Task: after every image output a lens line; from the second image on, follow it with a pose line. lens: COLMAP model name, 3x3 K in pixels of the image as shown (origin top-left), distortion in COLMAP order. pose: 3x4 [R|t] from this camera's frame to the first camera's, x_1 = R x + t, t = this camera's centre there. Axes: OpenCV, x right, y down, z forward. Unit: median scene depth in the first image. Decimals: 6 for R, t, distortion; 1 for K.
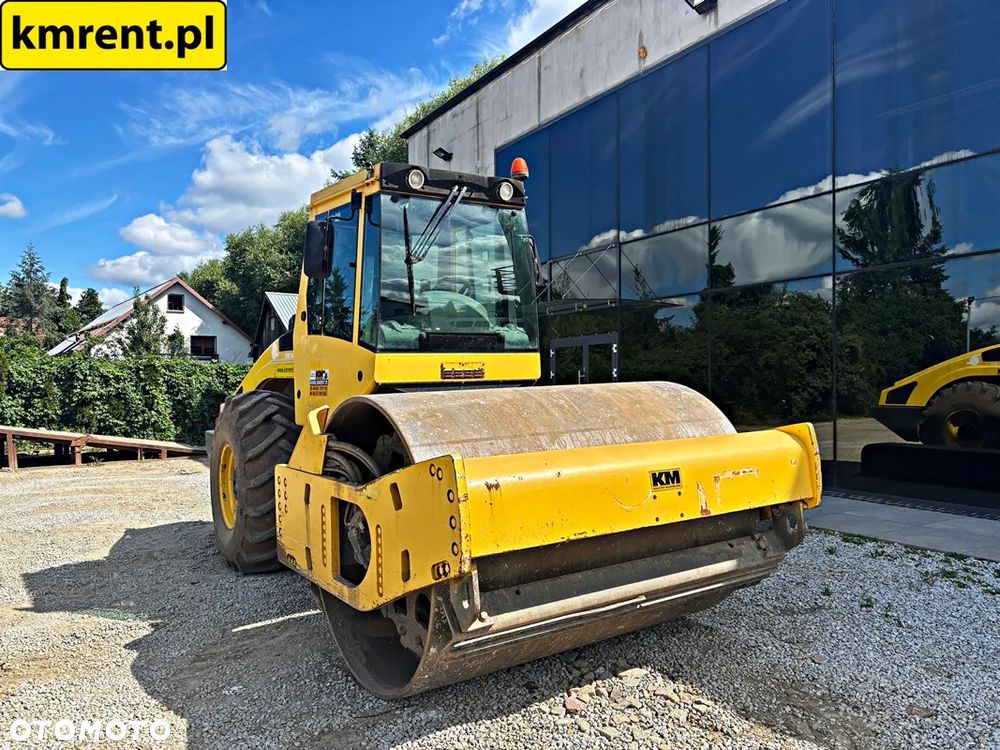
lens RADIAL K [[755.5, 0, 494.4], [0, 755.5, 378.6], [0, 0, 1]] dist [0.047658, -0.053287]
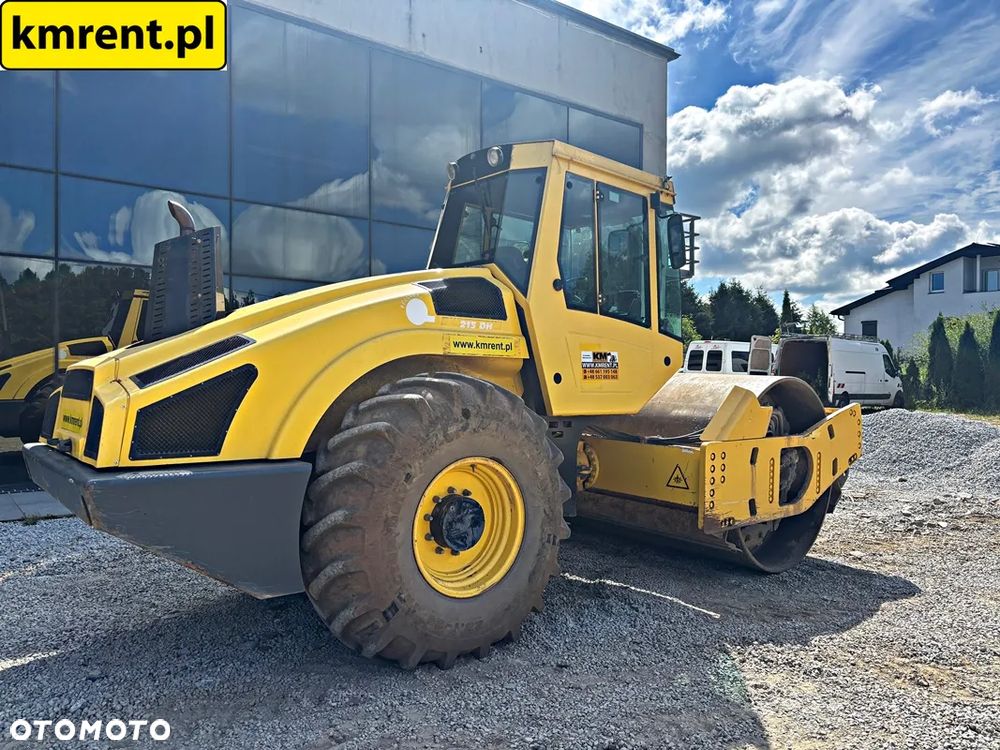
lens RADIAL K [[755.5, 0, 492.1], [0, 755.5, 382.6], [0, 0, 1]] dist [0.047658, -0.053287]
pose [[-0.115725, 0.000756, 0.993281, -1.158159], [-0.006697, 0.999976, -0.001541, 0.029411], [-0.993259, -0.006831, -0.115717, 1.267276]]
